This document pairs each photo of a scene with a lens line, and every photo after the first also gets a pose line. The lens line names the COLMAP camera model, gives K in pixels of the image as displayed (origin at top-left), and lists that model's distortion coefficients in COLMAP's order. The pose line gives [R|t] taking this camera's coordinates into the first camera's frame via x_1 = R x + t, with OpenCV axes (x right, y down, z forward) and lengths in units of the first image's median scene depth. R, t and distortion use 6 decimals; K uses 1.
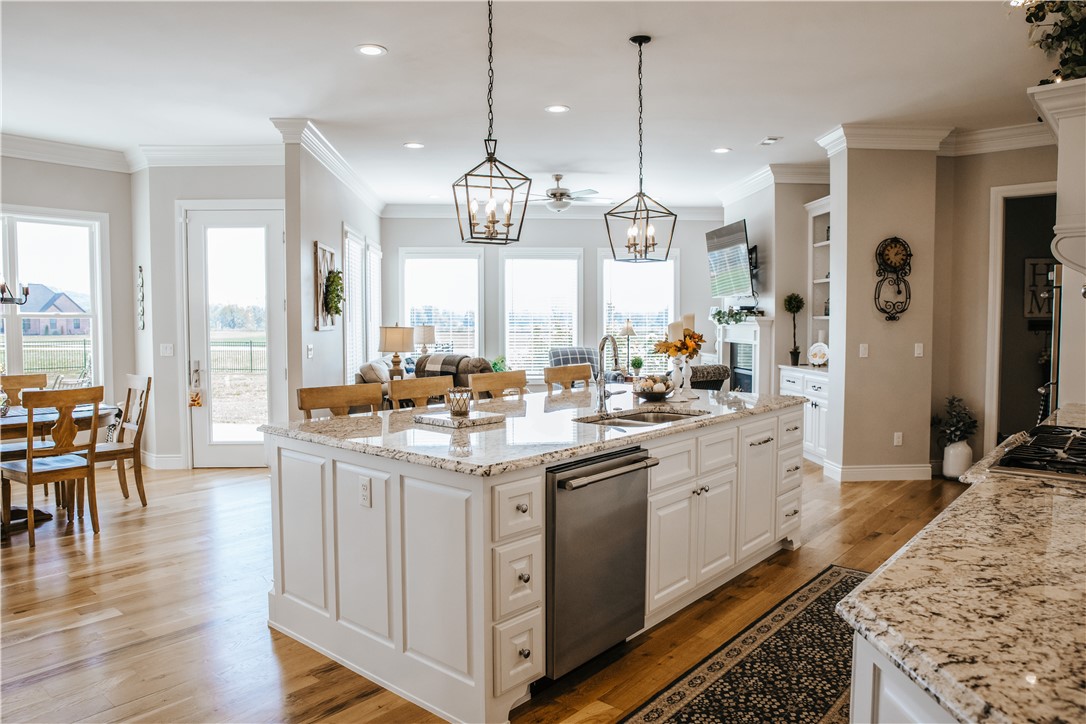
lens RADIAL K [[807.9, 0, 543.0], [0, 807.9, 362.0], [0, 0, 1]] dist [-0.058453, -0.002812]
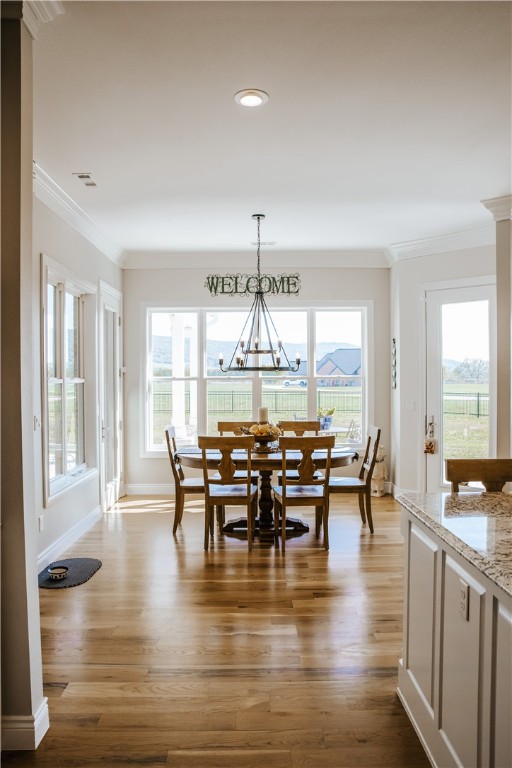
lens RADIAL K [[571.3, 0, 256.7], [0, 571.3, 373.6], [0, 0, 1]] dist [-0.058453, -0.002812]
pose [[0.639600, -0.004995, -0.768692, 0.066144], [-0.030587, 0.999022, -0.031942, -0.034441], [0.768099, 0.043941, 0.638821, 0.301337]]
